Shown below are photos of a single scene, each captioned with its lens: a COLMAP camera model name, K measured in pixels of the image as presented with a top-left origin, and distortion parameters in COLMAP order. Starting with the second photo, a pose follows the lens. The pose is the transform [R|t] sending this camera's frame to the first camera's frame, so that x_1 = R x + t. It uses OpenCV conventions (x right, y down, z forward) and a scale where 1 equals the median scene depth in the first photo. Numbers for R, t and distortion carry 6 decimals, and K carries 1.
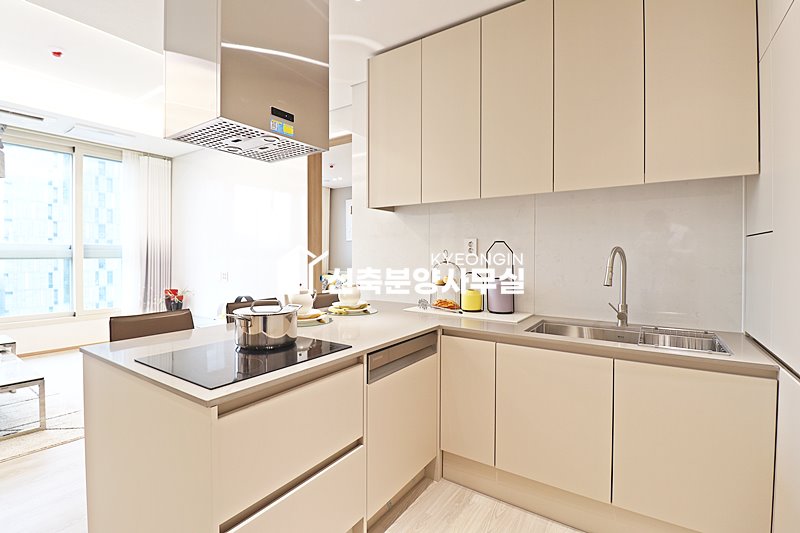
lens RADIAL K [[374.1, 0, 394.7], [0, 374.1, 253.6], [0, 0, 1]] dist [-0.006986, -0.008814]
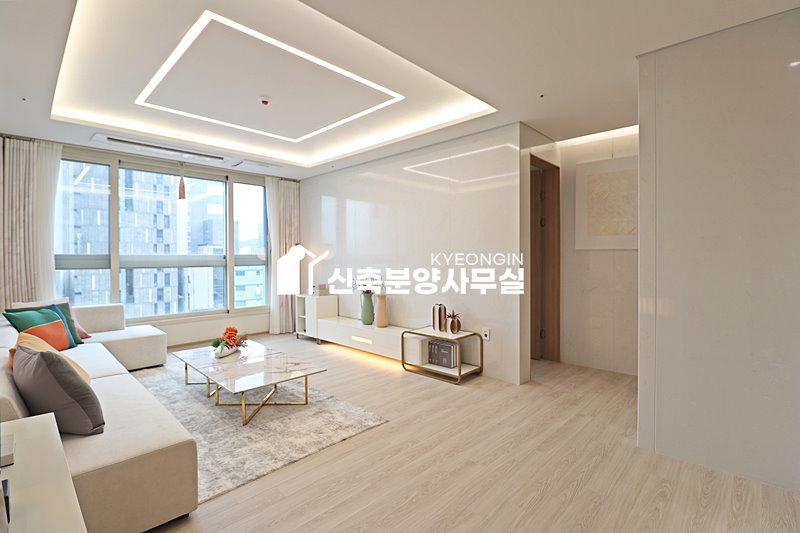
lens RADIAL K [[374.1, 0, 404.2], [0, 374.1, 261.0], [0, 0, 1]] dist [-0.006986, -0.008814]
pose [[0.997556, -0.003562, -0.069777, -0.405531], [0.004629, 0.999875, 0.015141, -0.042375], [0.069714, -0.015427, 0.997448, -0.415922]]
